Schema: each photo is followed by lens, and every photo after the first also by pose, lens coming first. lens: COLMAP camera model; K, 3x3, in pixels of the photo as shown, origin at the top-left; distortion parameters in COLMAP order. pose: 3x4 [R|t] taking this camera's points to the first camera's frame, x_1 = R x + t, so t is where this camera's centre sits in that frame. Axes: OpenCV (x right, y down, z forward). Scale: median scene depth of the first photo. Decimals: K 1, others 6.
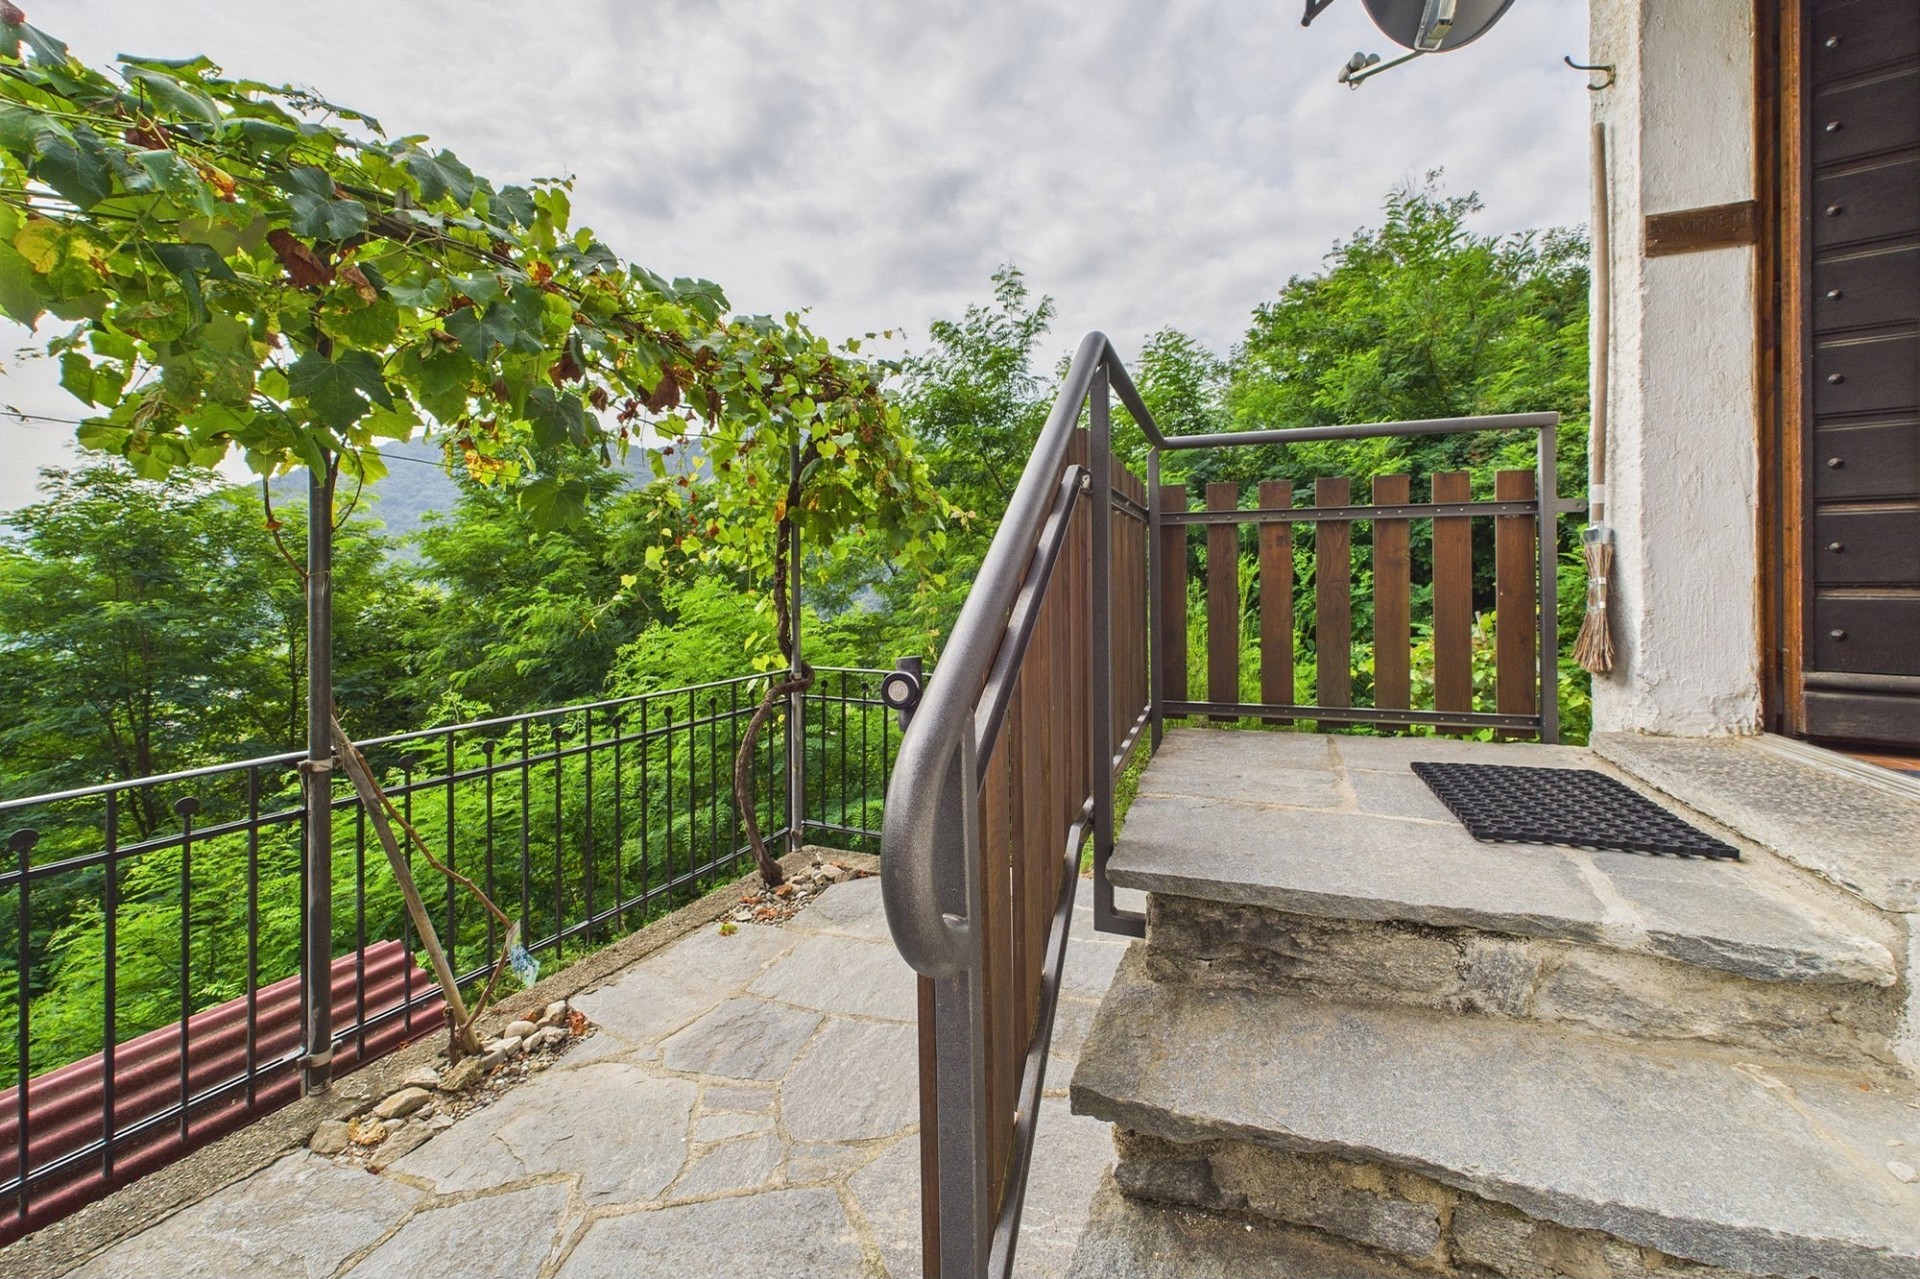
lens RADIAL K [[774.0, 0, 954.8], [0, 774.0, 572.5], [0, 0, 1]] dist [0.002720, -0.000031]
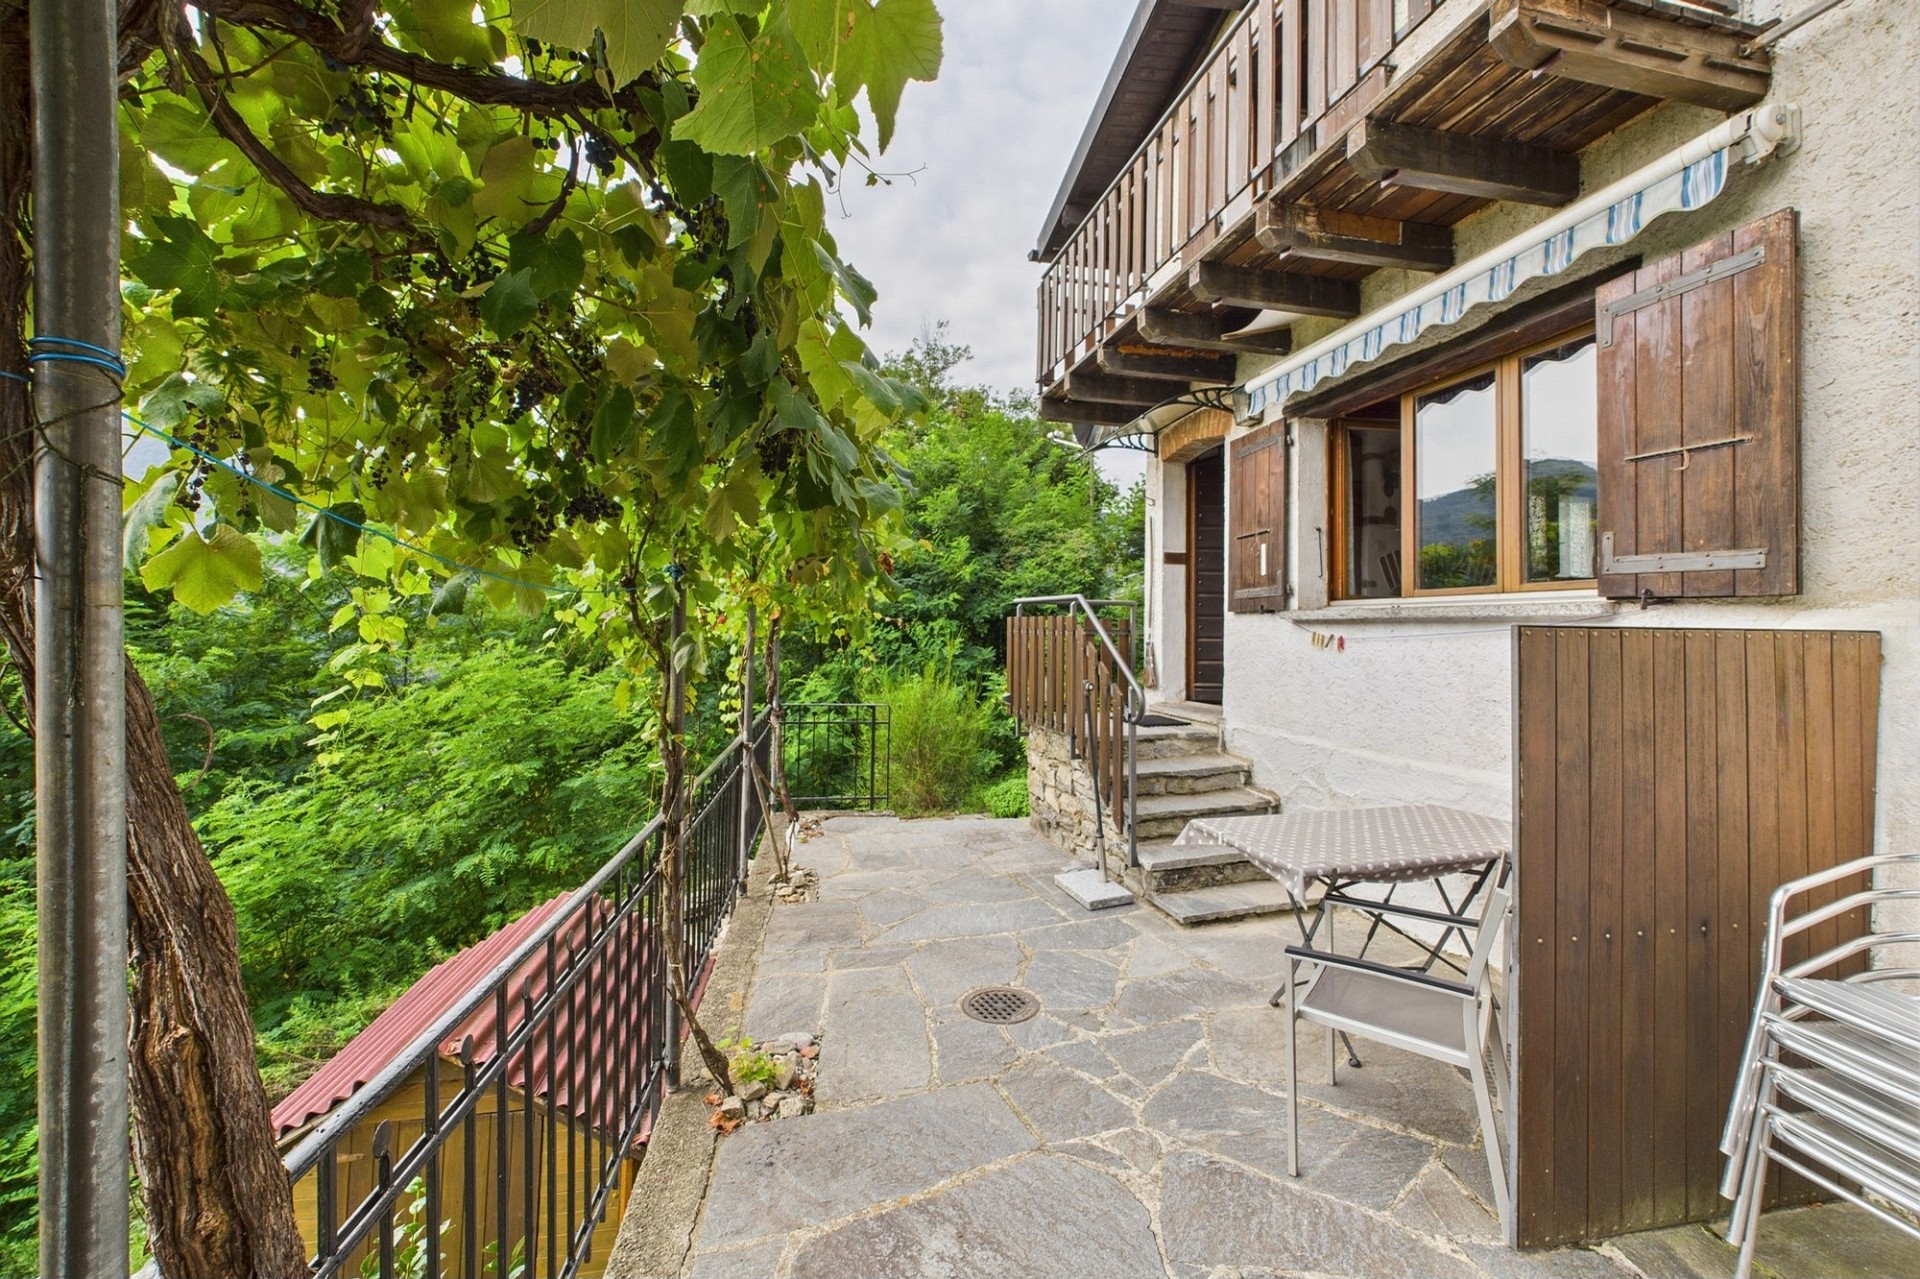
lens RADIAL K [[768.8, 0, 956.5], [0, 768.8, 607.5], [0, 0, 1]] dist [0.002669, 0.000086]
pose [[0.819562, 0.032155, 0.572087, -1.528314], [-0.018251, 0.999382, -0.030026, -0.080996], [-0.572699, 0.014166, 0.819643, -1.069493]]
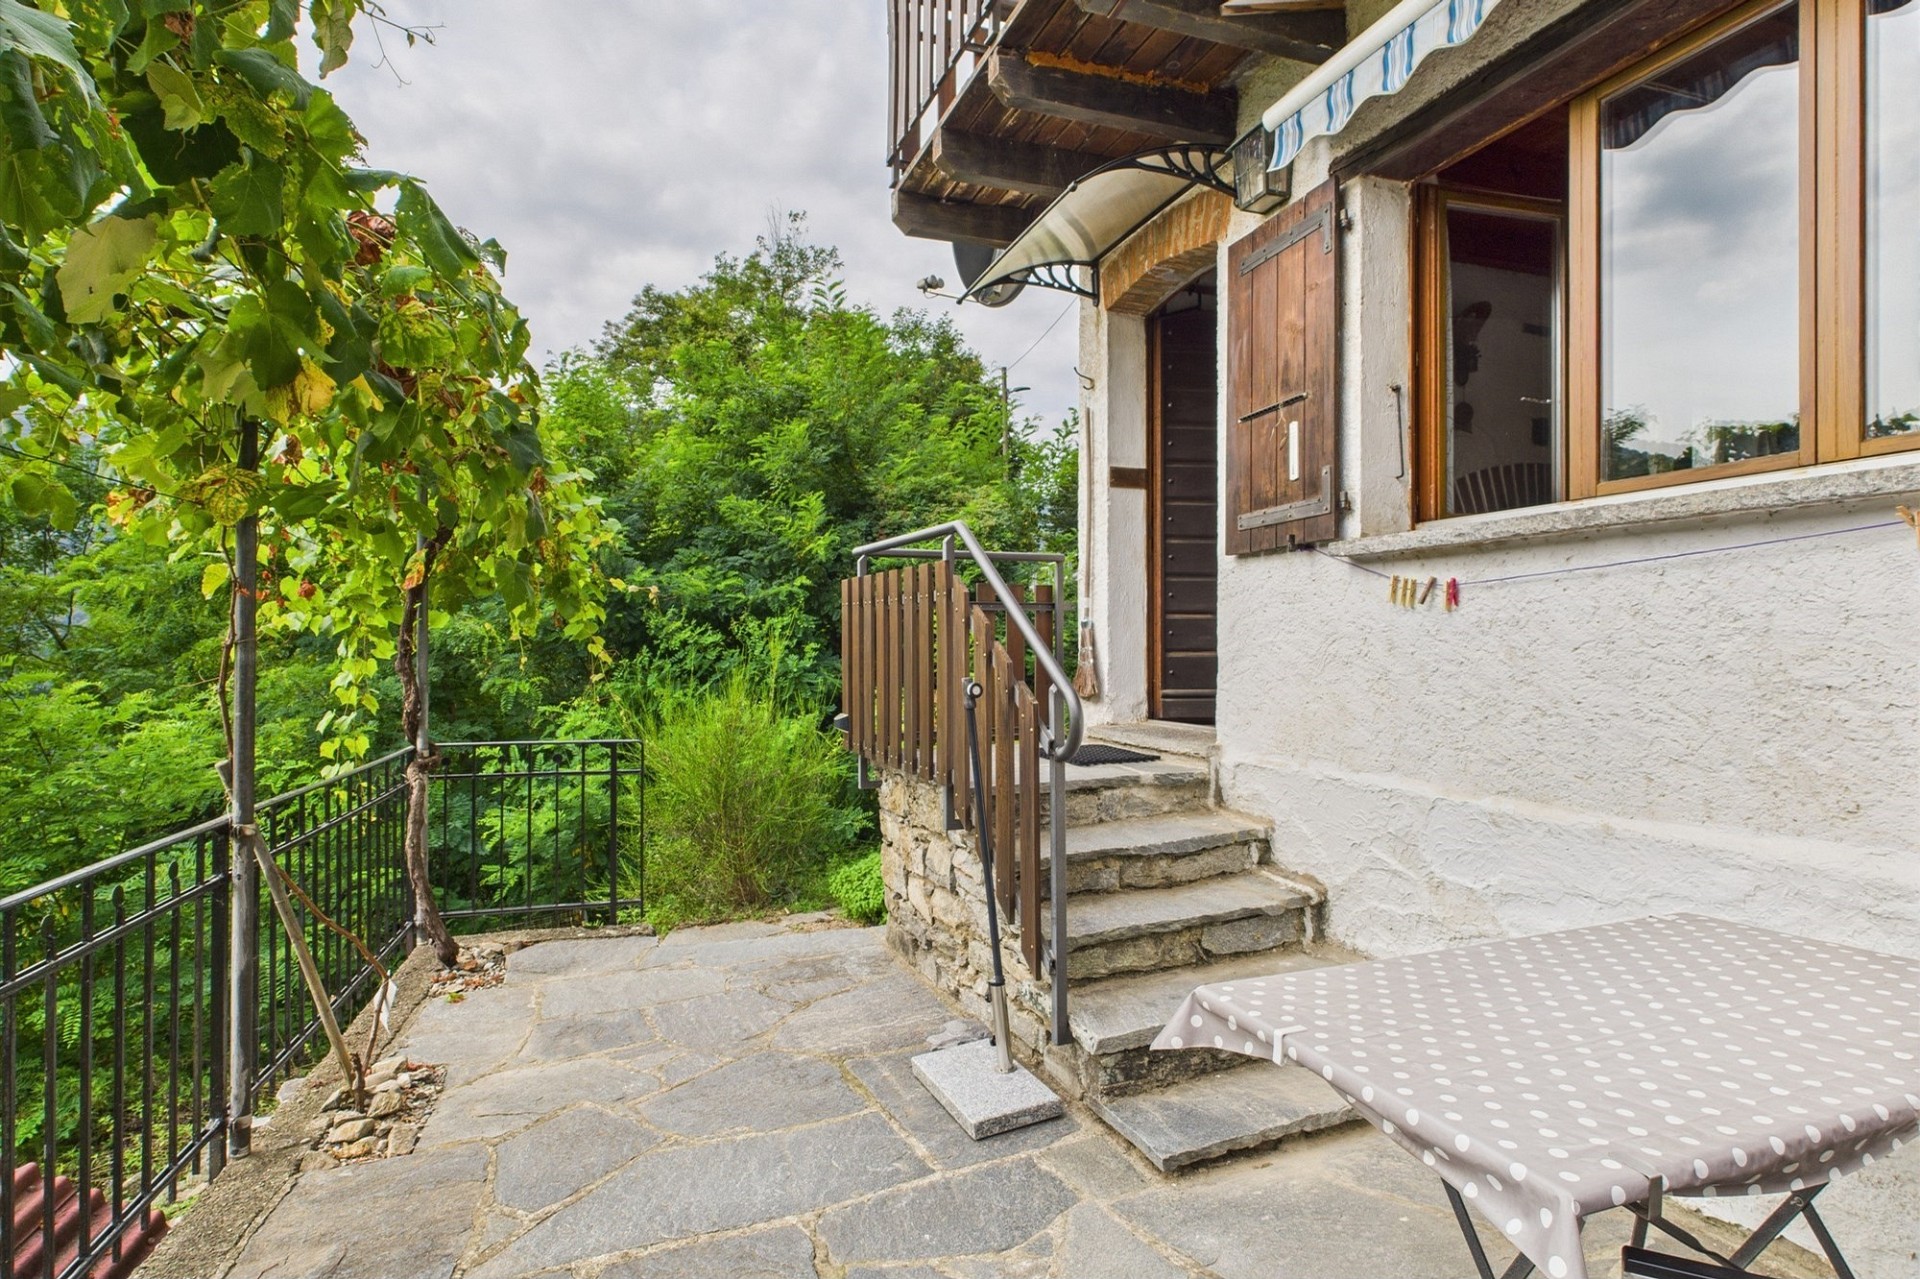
lens RADIAL K [[1013.5, 0, 955.9], [0, 1013.5, 642.6], [0, 0, 1]] dist [0.011176, -0.001789]
pose [[0.744668, 0.004794, 0.667417, -0.979141], [-0.003658, 0.999989, -0.003100, 0.004661], [-0.667425, -0.000133, 0.744677, -0.582198]]
